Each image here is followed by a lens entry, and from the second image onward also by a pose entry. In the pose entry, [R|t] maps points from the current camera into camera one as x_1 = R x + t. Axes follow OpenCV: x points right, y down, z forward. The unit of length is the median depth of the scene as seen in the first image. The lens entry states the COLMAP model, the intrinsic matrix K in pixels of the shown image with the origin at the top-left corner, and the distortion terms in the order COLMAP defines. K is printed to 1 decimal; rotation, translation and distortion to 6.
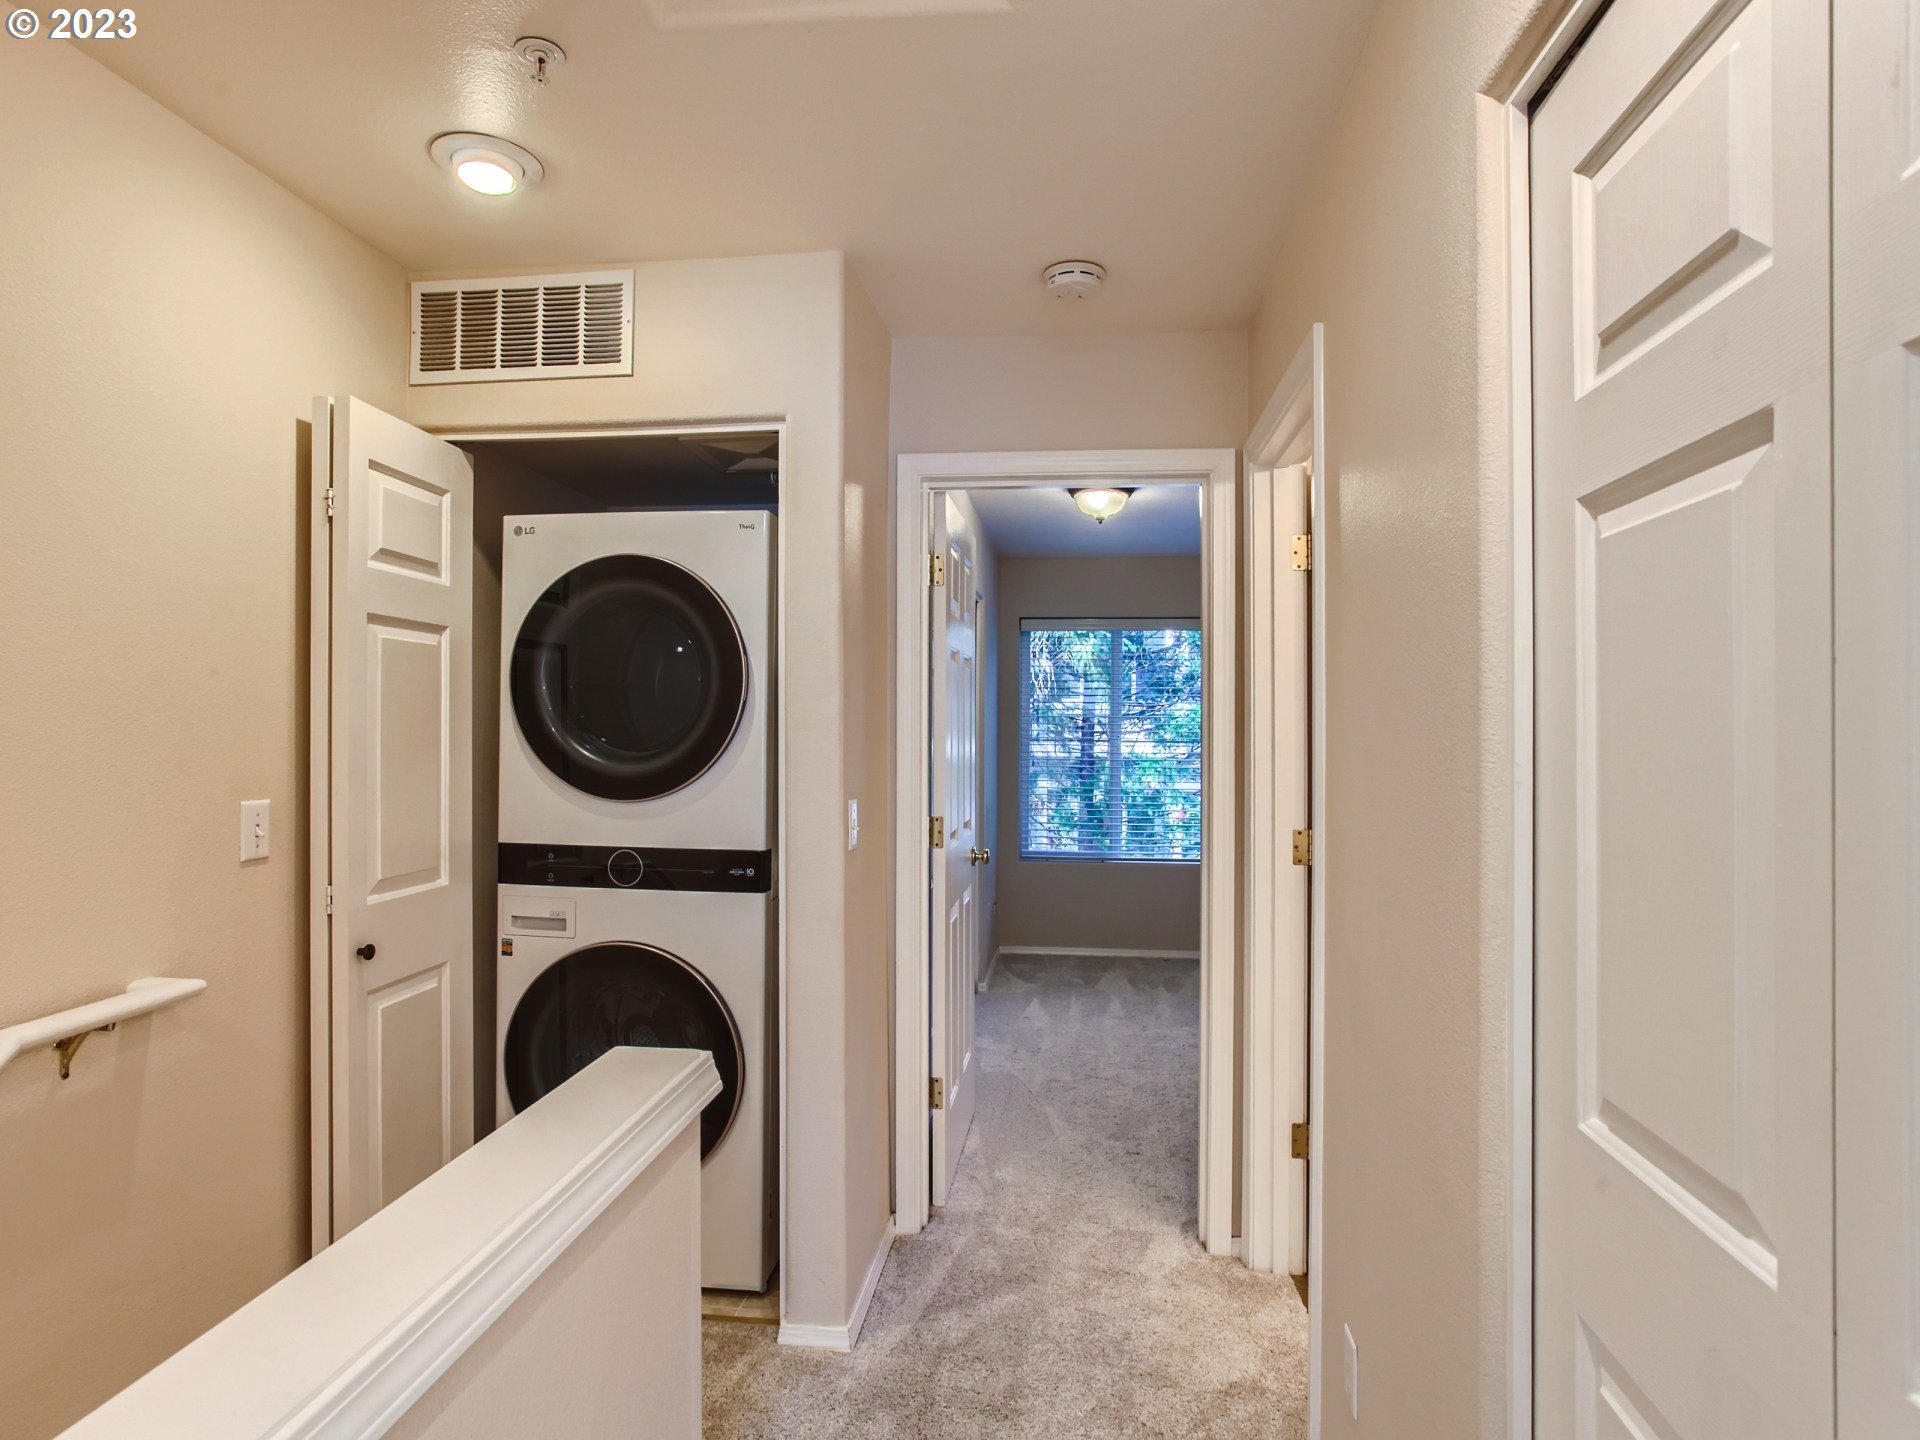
lens RADIAL K [[1039.5, 0, 953.7], [0, 1039.5, 721.8], [0, 0, 1]] dist [-0.036676, 0.018502]
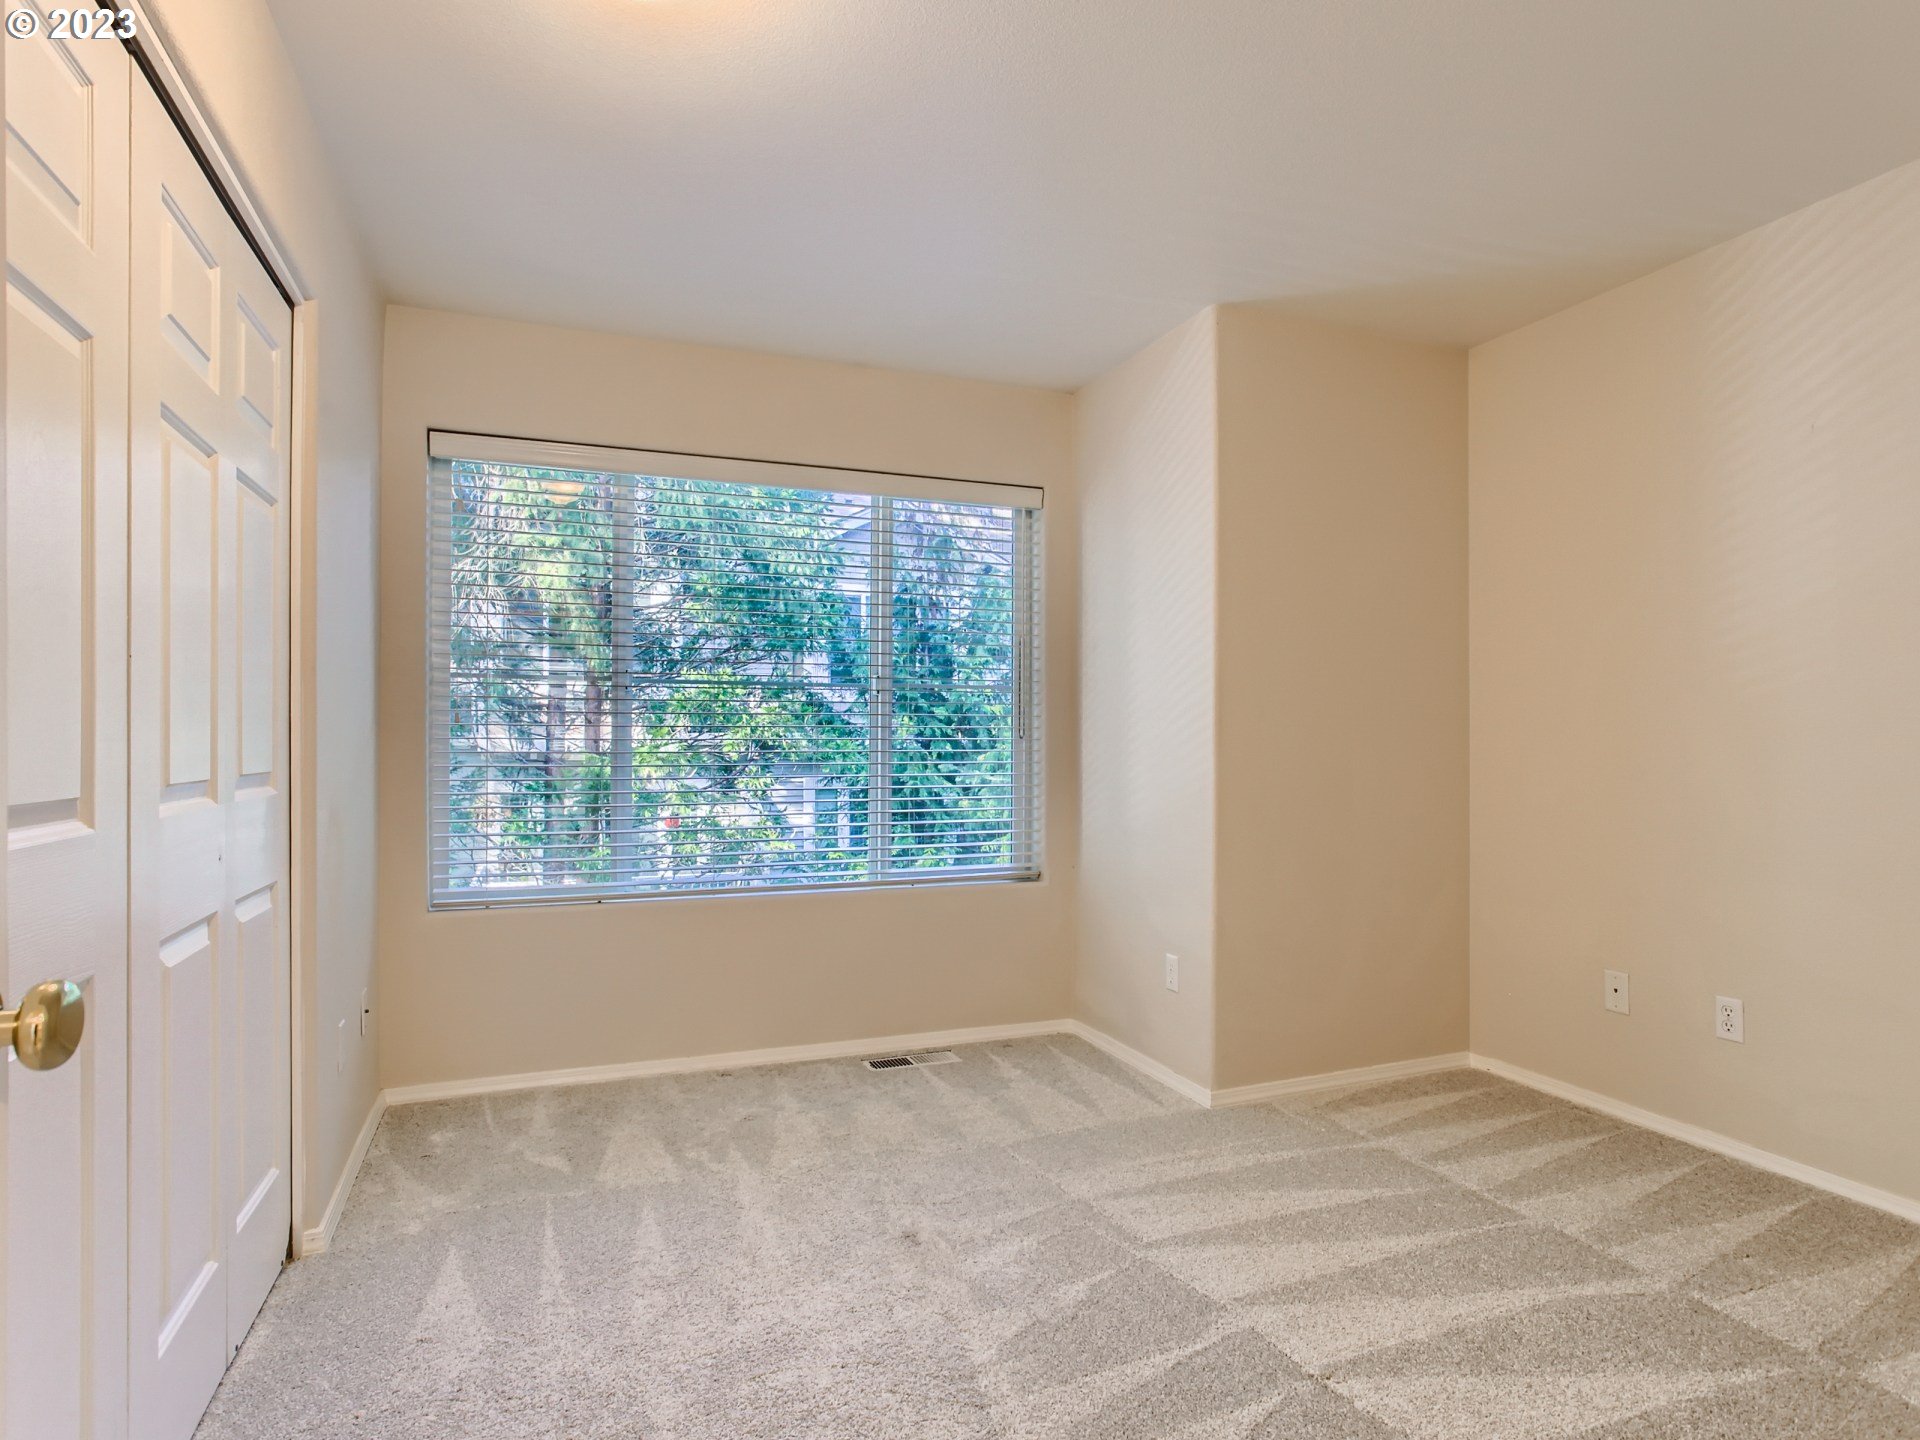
lens RADIAL K [[1039.5, 0, 953.7], [0, 1039.5, 721.8], [0, 0, 1]] dist [-0.036676, 0.018502]
pose [[0.877181, -0.000138, 0.480159, 0.046971], [0.002362, 0.999989, -0.004028, 0.044284], [-0.480153, 0.004668, 0.877172, 0.440939]]
